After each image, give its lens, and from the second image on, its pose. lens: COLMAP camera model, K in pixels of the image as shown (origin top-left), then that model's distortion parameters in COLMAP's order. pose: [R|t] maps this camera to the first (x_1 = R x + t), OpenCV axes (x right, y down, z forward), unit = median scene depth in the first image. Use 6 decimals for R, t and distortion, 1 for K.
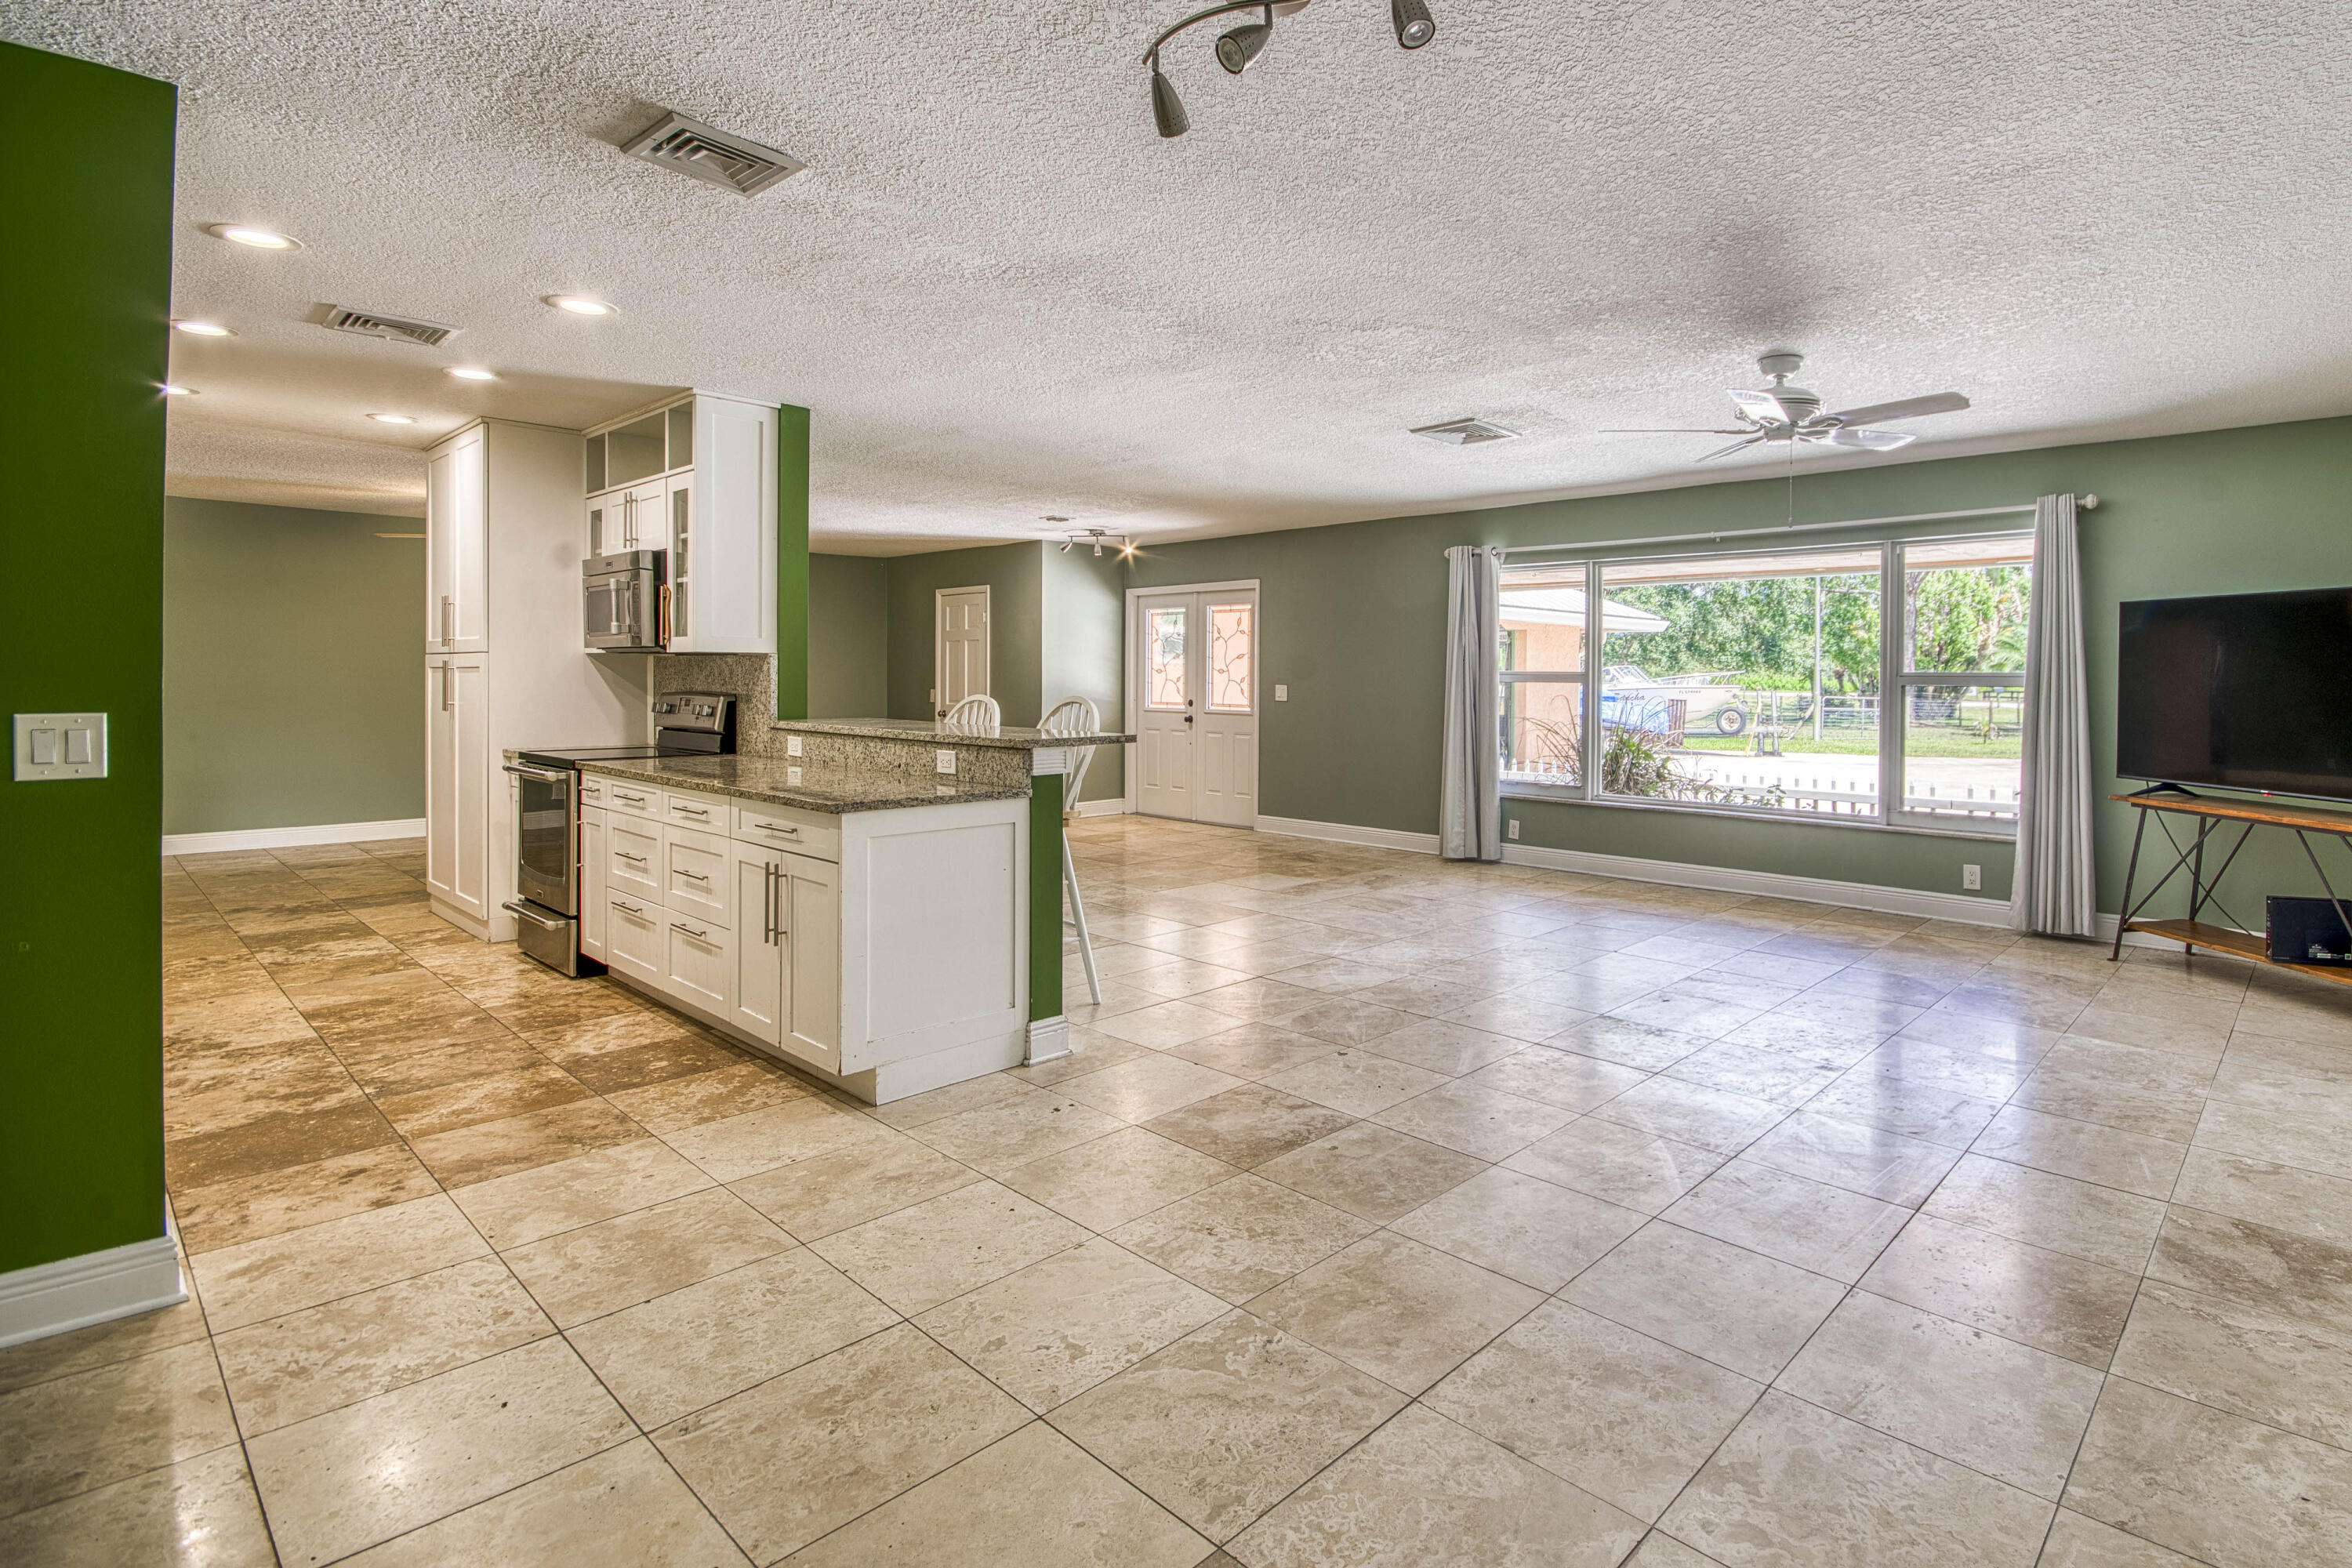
lens RADIAL K [[1168.9, 0, 1407.9], [0, 1168.9, 683.7], [0, 0, 1]] dist [0.001815, -0.000173]
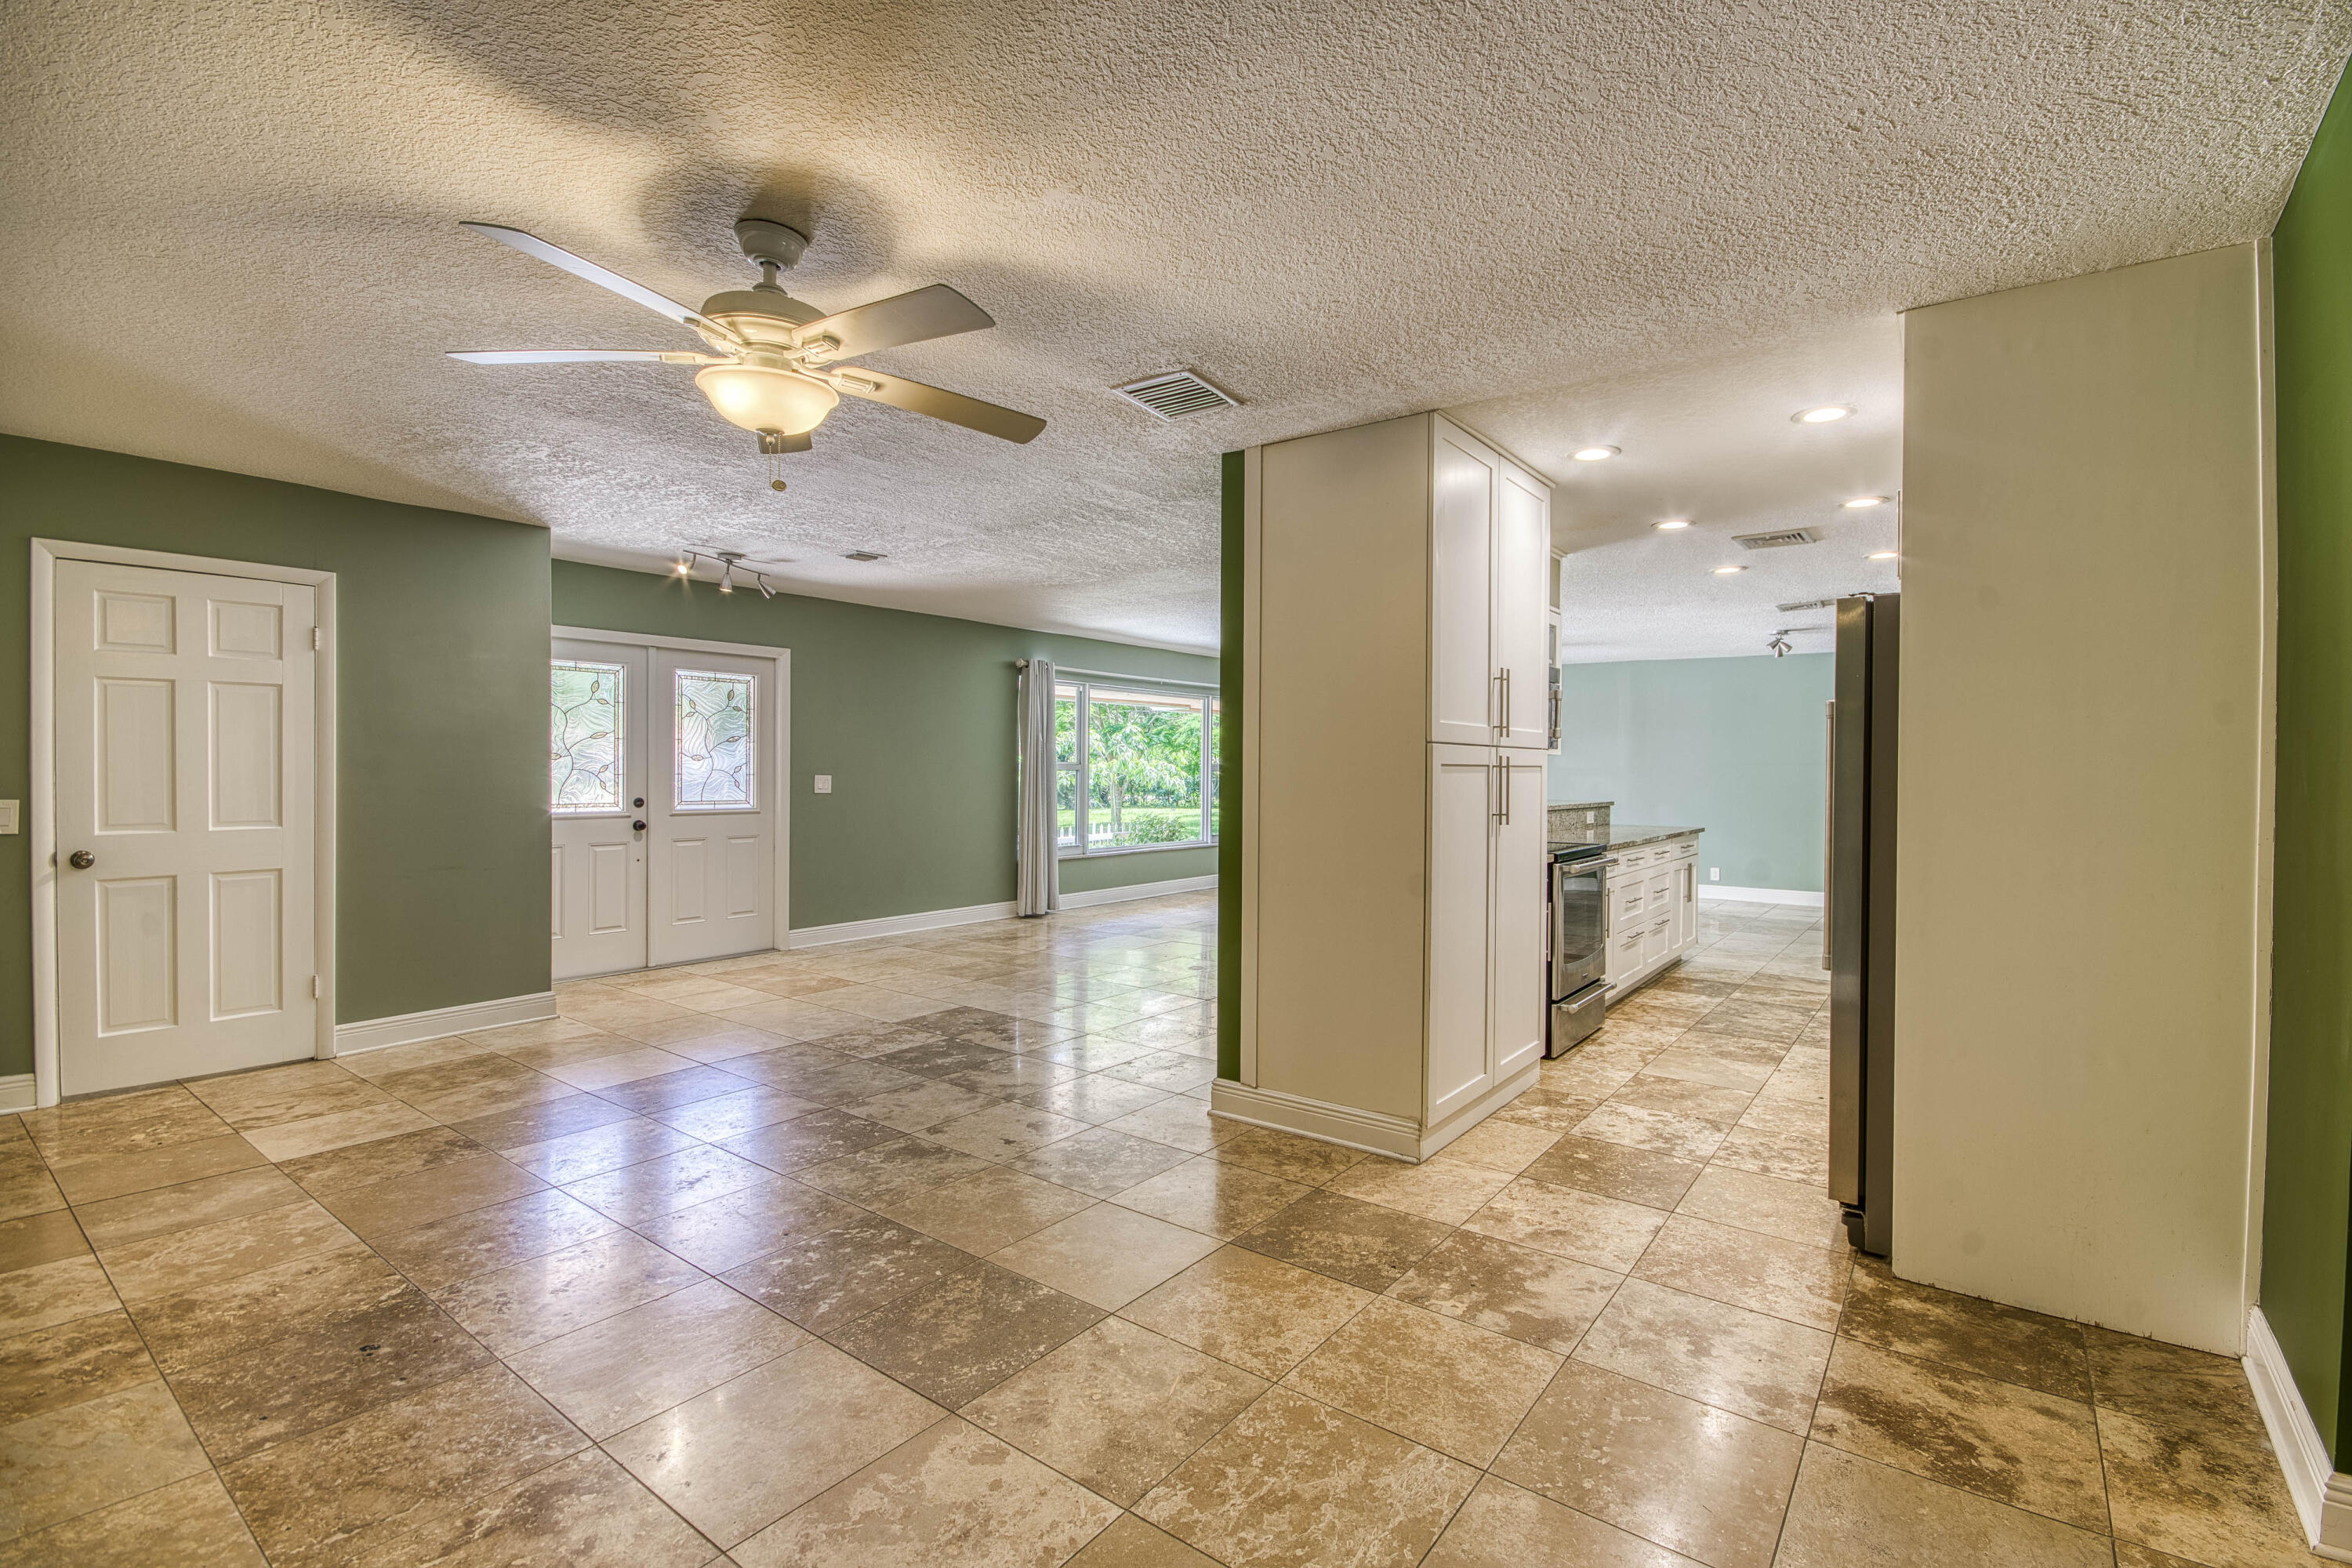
lens RADIAL K [[1052.4, 0, 1191.3], [0, 1052.4, 778.8], [0, 0, 1]] dist [-0.000756, -0.002169]
pose [[-0.044772, -0.017385, 0.998846, -1.775340], [-0.002359, 0.999848, 0.017297, -0.020387], [-0.998994, -0.001582, -0.044806, 1.478054]]
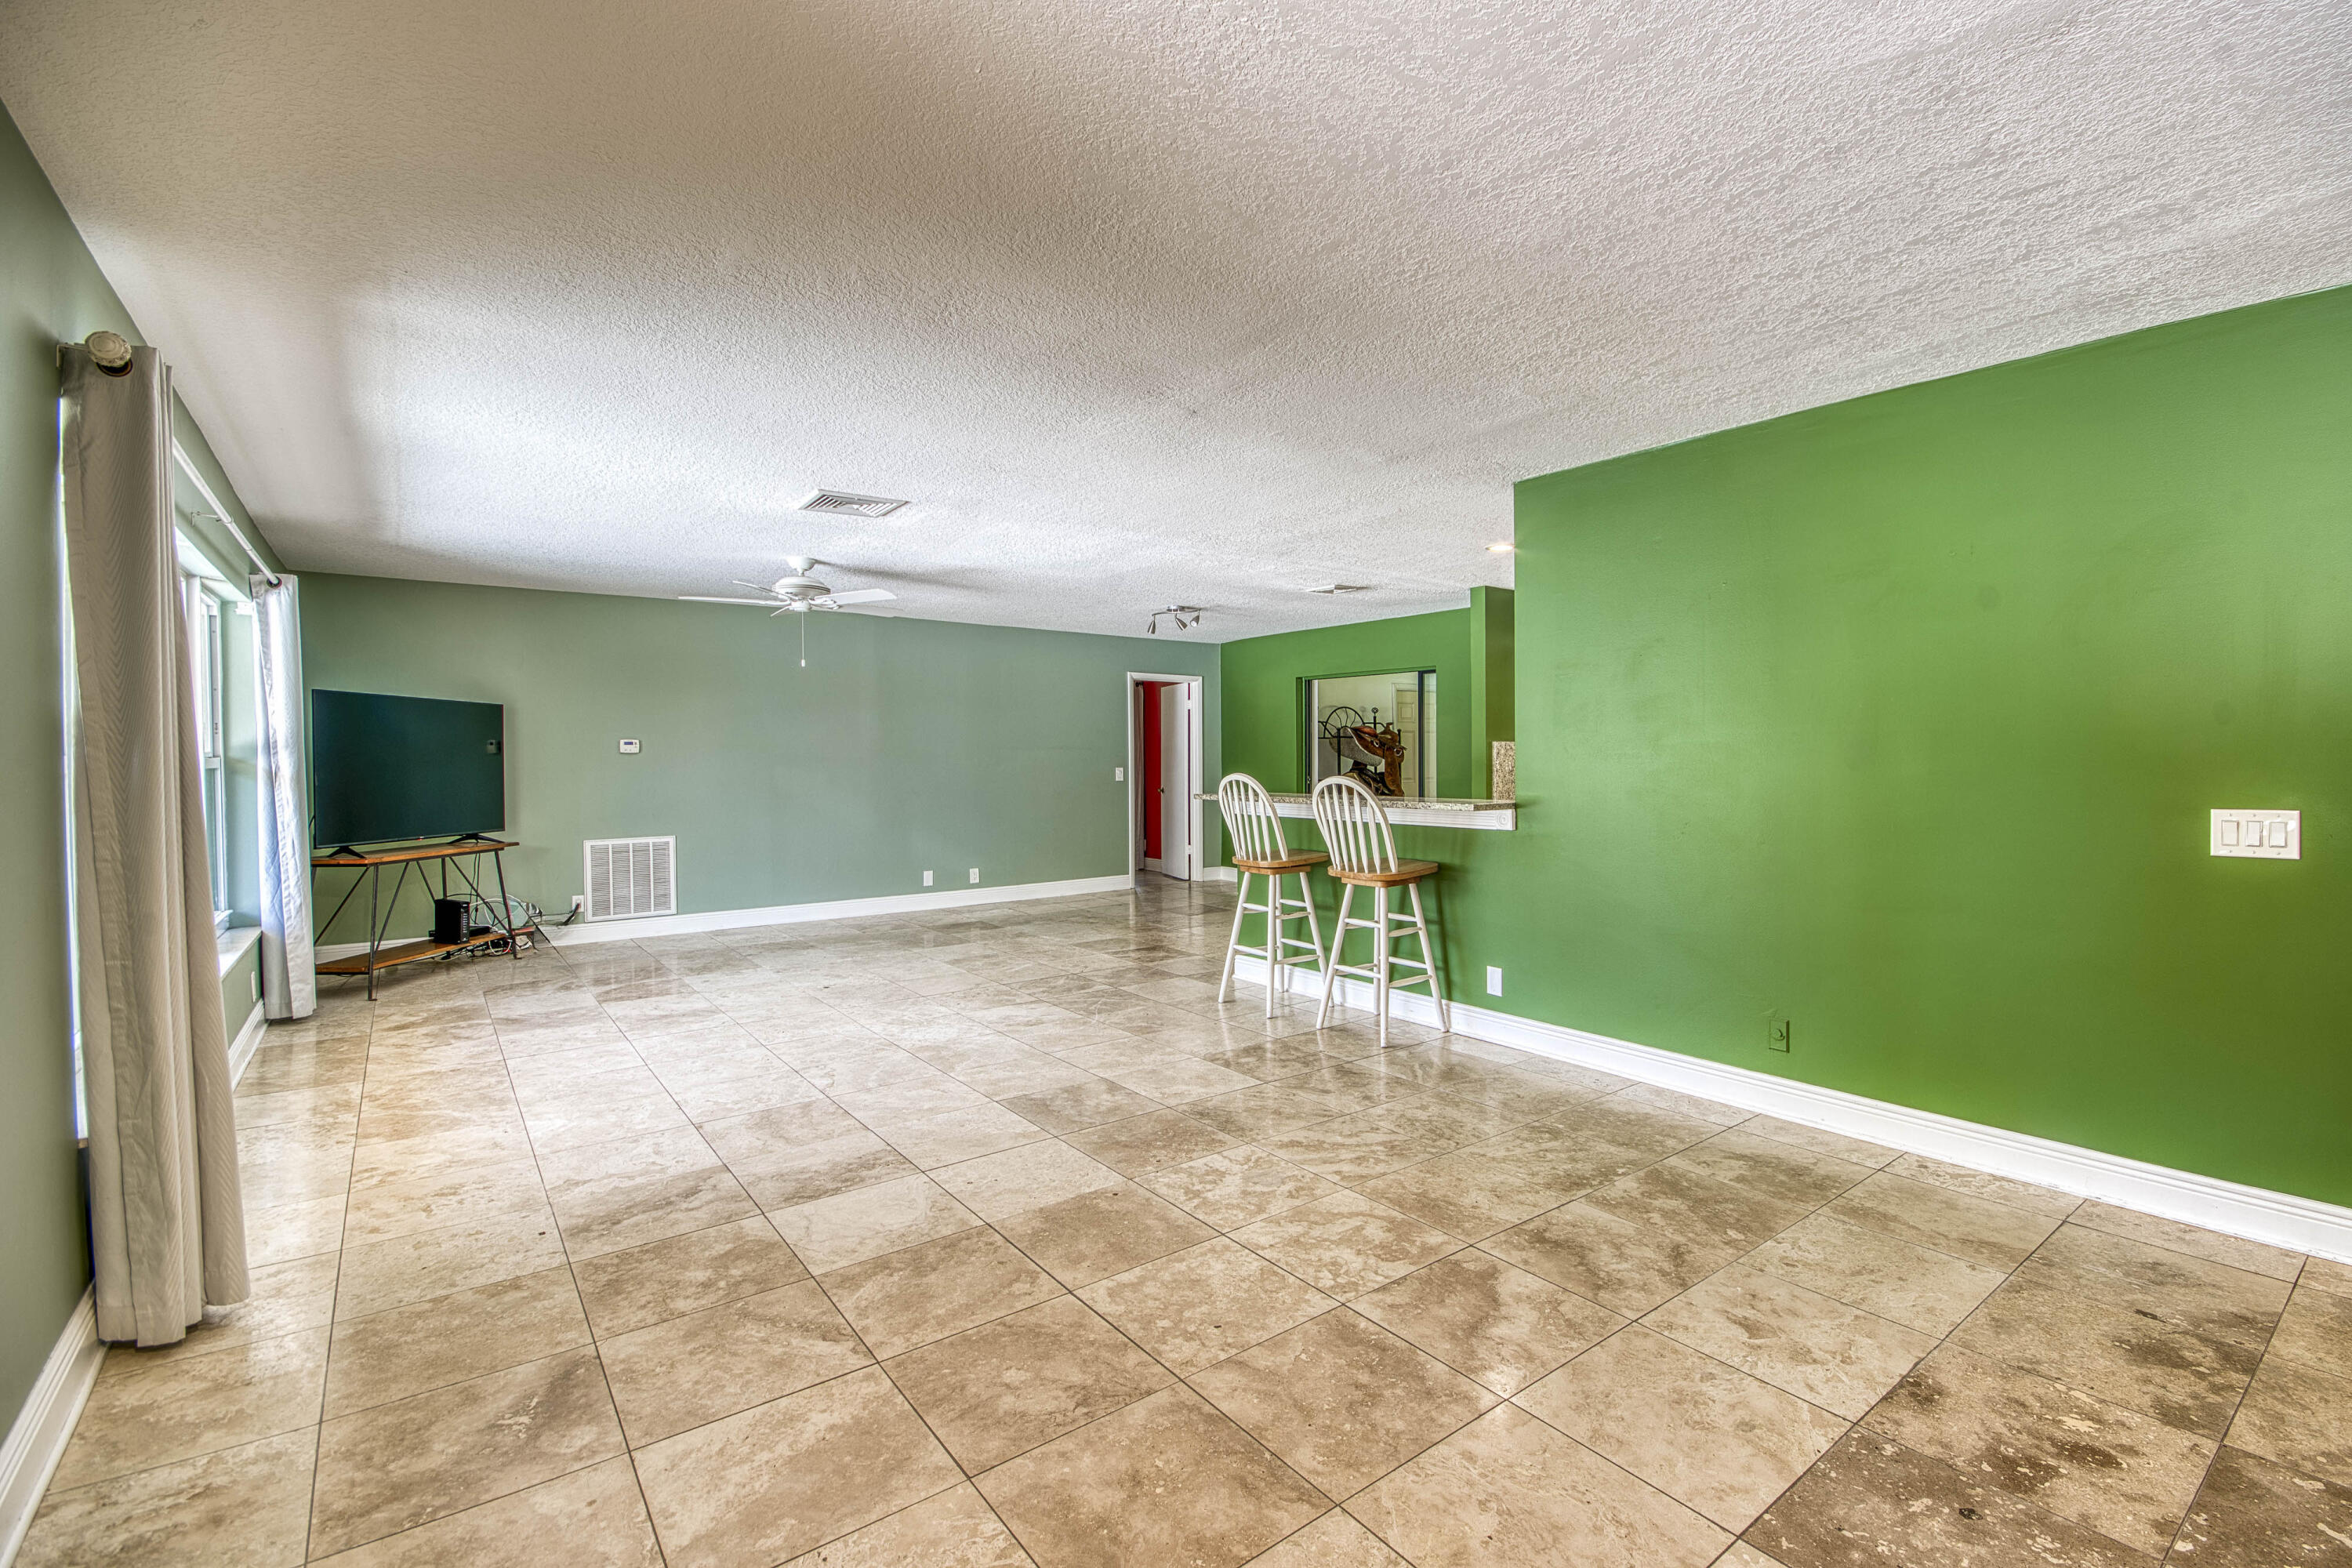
lens RADIAL K [[1052.4, 0, 1283.9], [0, 1052.4, 760.0], [0, 0, 1]] dist [-0.000756, -0.002169]
pose [[-0.984155, -0.002390, 0.177294, -0.514872], [-0.000629, 0.999950, 0.009991, -0.014883], [-0.177309, 0.009721, -0.984107, 2.048263]]
